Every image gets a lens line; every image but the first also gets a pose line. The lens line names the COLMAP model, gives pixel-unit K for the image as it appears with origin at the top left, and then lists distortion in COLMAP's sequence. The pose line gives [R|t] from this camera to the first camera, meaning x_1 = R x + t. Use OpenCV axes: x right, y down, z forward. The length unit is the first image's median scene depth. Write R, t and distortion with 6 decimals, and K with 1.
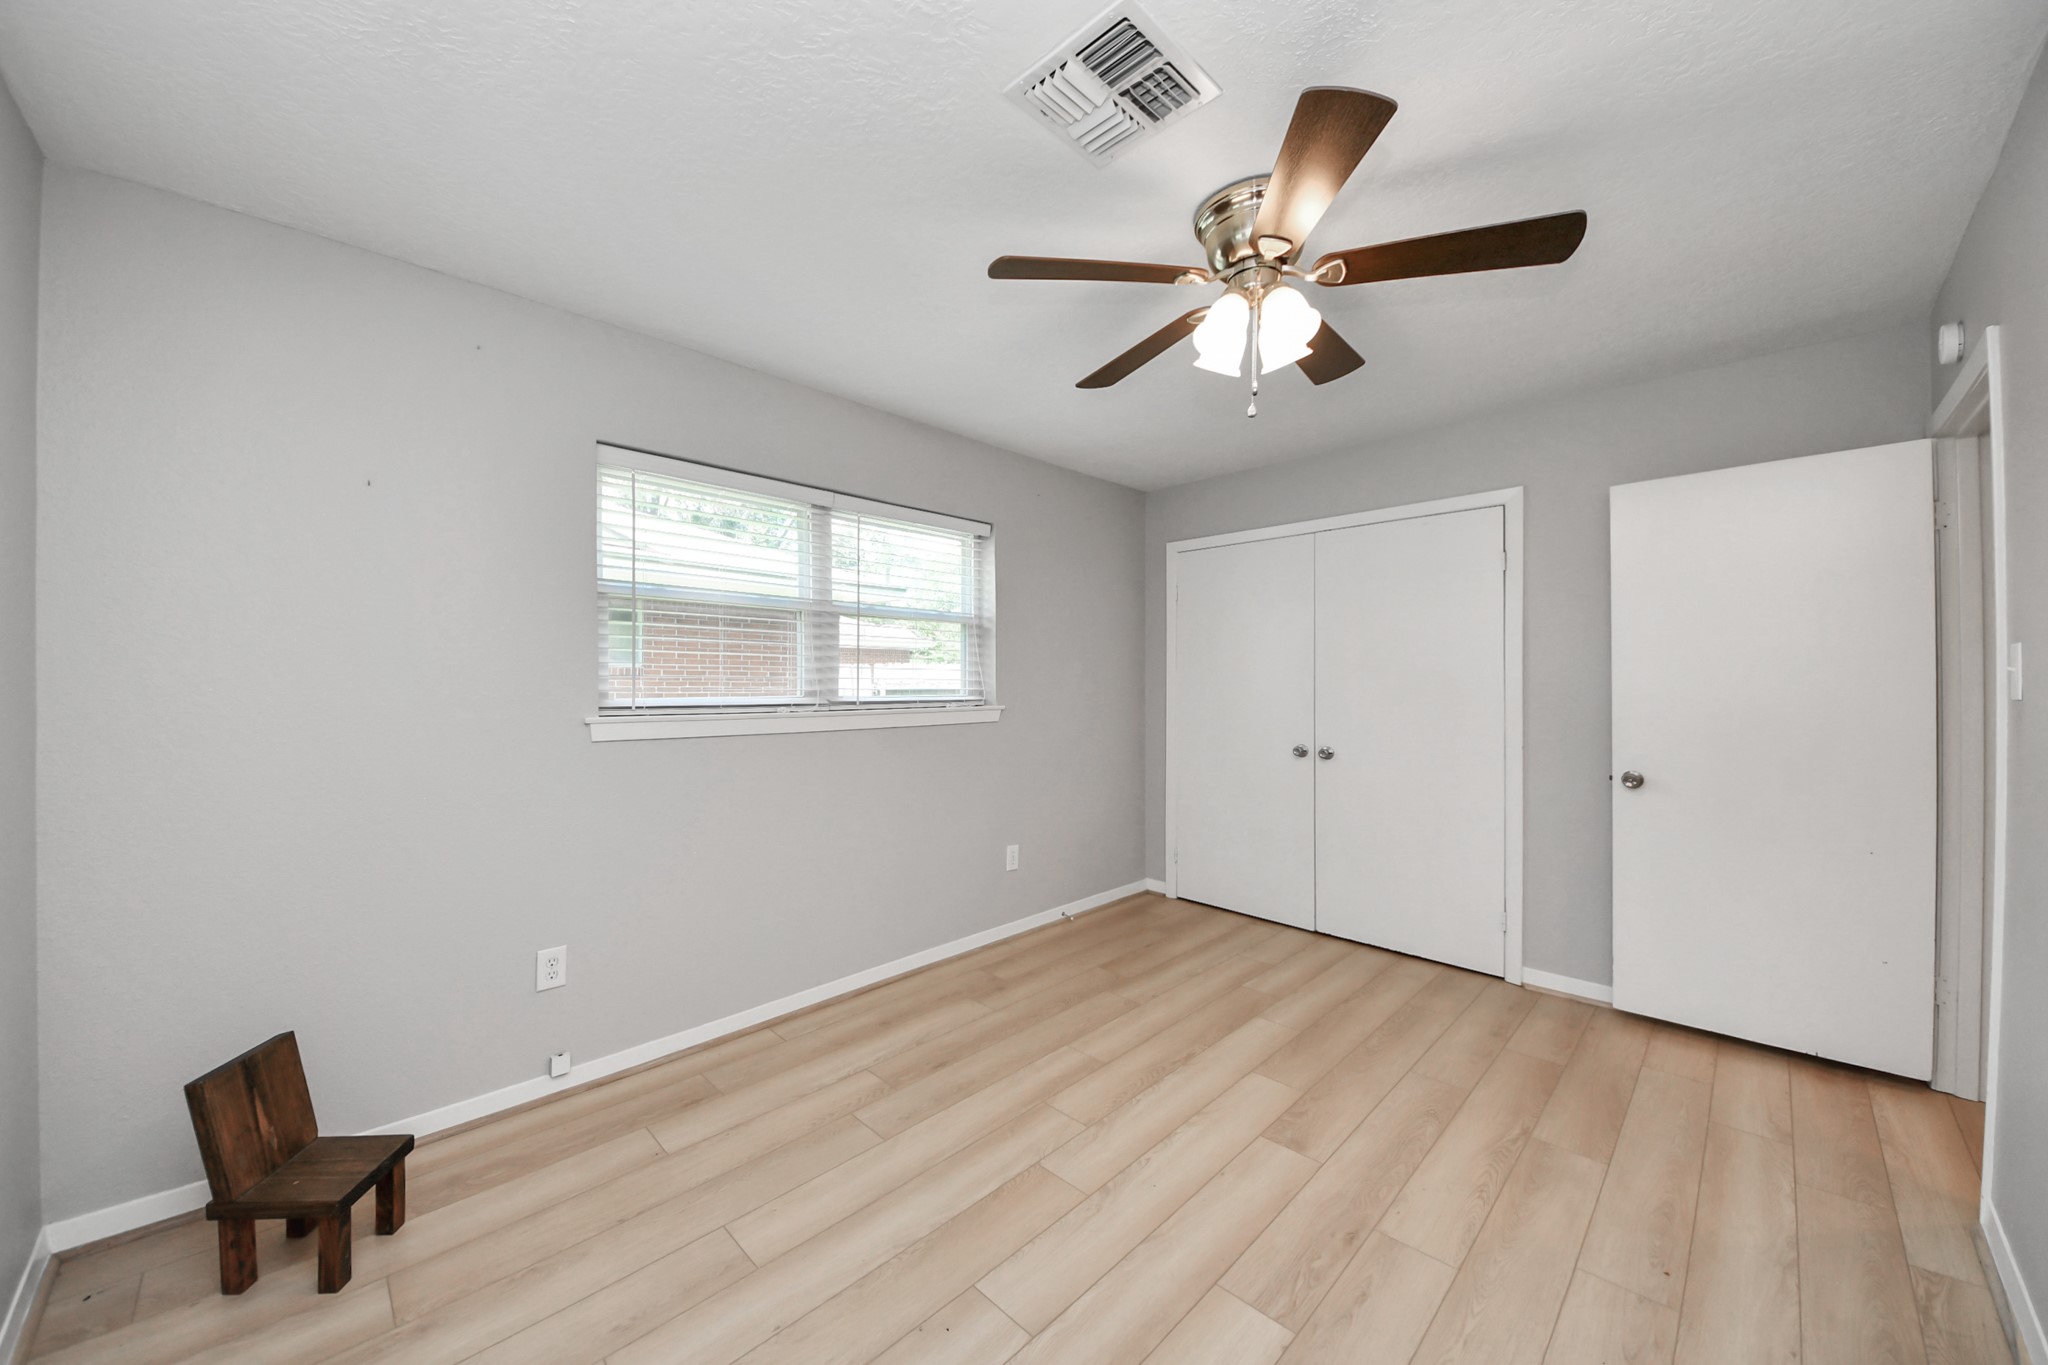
lens RADIAL K [[726.4, 0, 1018.3], [0, 726.4, 686.5], [0, 0, 1]] dist [0.053609, -0.028975]
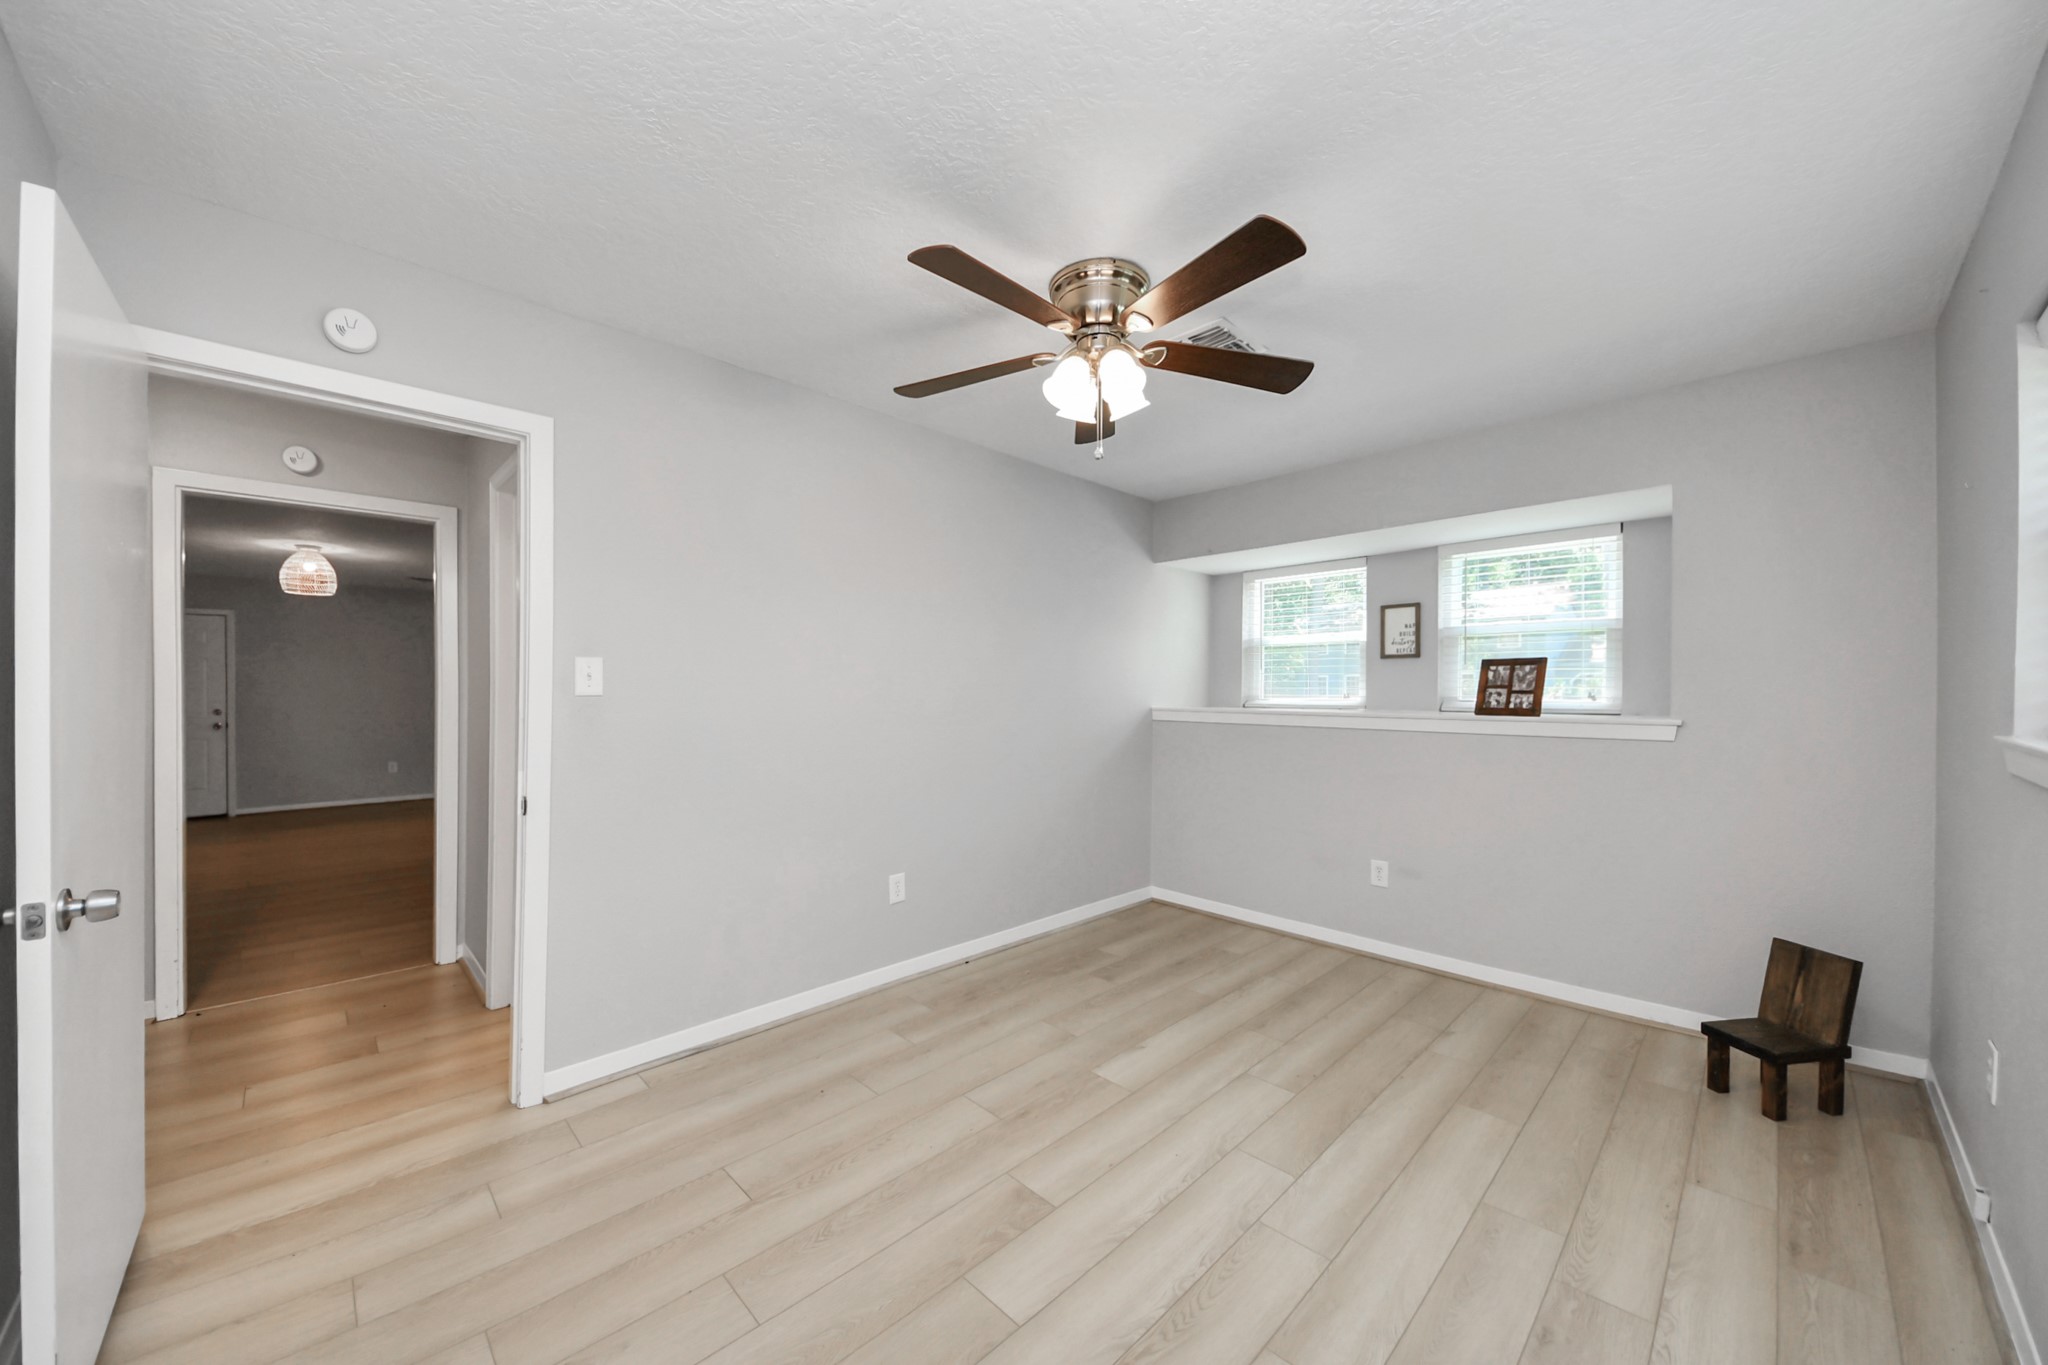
lens RADIAL K [[726.4, 0, 1018.3], [0, 726.4, 686.5], [0, 0, 1]] dist [0.053609, -0.028975]
pose [[-0.999918, -0.007074, 0.010708, 0.378971], [-0.007053, 0.999973, 0.002004, -0.008414], [-0.010722, 0.001928, -0.999941, 1.932086]]
